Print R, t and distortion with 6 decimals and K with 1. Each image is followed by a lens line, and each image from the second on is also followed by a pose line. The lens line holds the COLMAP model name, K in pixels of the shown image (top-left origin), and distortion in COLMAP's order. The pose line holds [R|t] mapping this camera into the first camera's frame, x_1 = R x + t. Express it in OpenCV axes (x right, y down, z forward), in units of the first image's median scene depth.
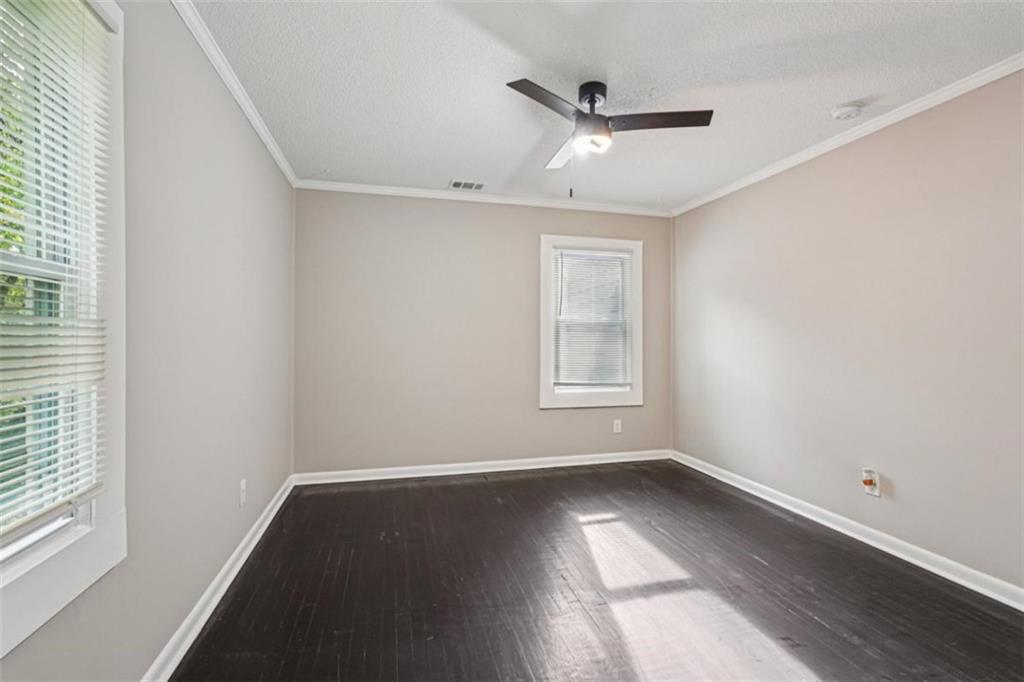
lens RADIAL K [[458.1, 0, 505.9], [0, 458.1, 343.4], [0, 0, 1]] dist [-0.001435, 0.000189]
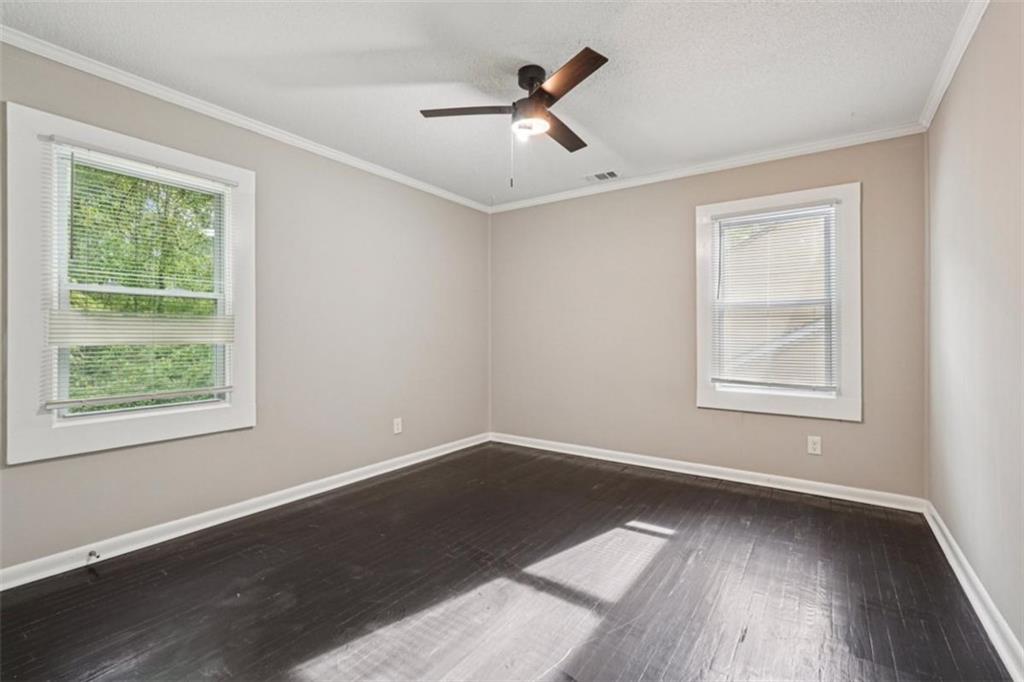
lens RADIAL K [[453.9, 0, 514.5], [0, 453.9, 344.4], [0, 0, 1]] dist [-0.001512, 0.001387]
pose [[0.657649, 0.014933, -0.753177, 0.501415], [-0.006892, 0.999881, 0.013807, 0.014132], [0.753293, -0.003889, 0.657673, 0.173671]]
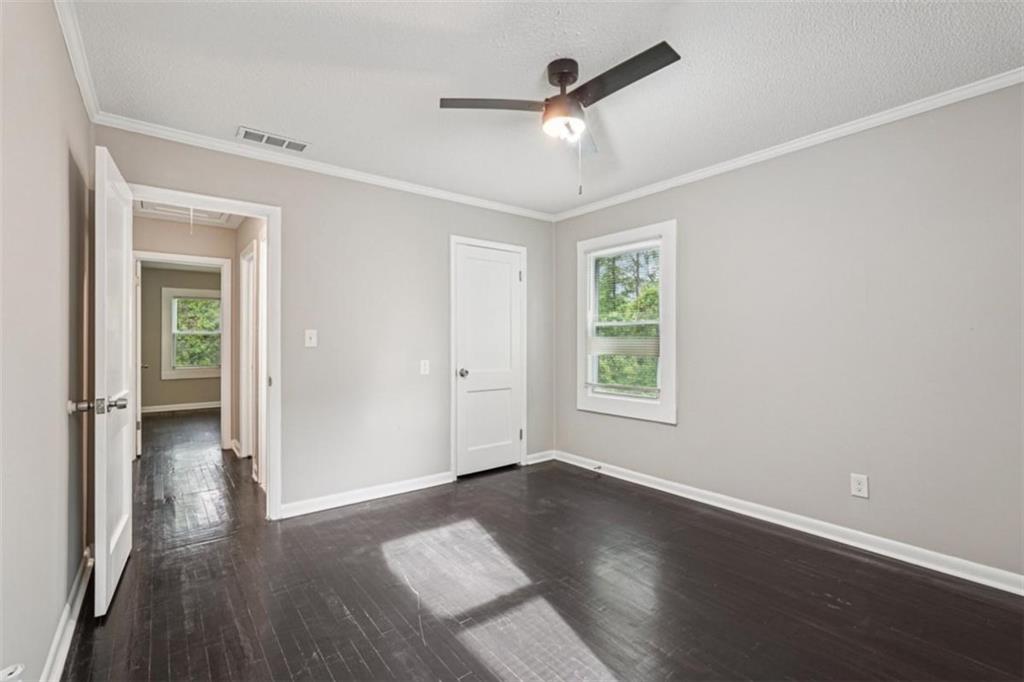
lens RADIAL K [[458.1, 0, 505.9], [0, 458.1, 343.4], [0, 0, 1]] dist [-0.001435, 0.000189]
pose [[-0.917386, 0.005355, -0.397962, 0.361614], [0.001186, 0.999942, 0.010721, -0.009606], [0.397996, 0.009363, -0.917339, 0.961261]]
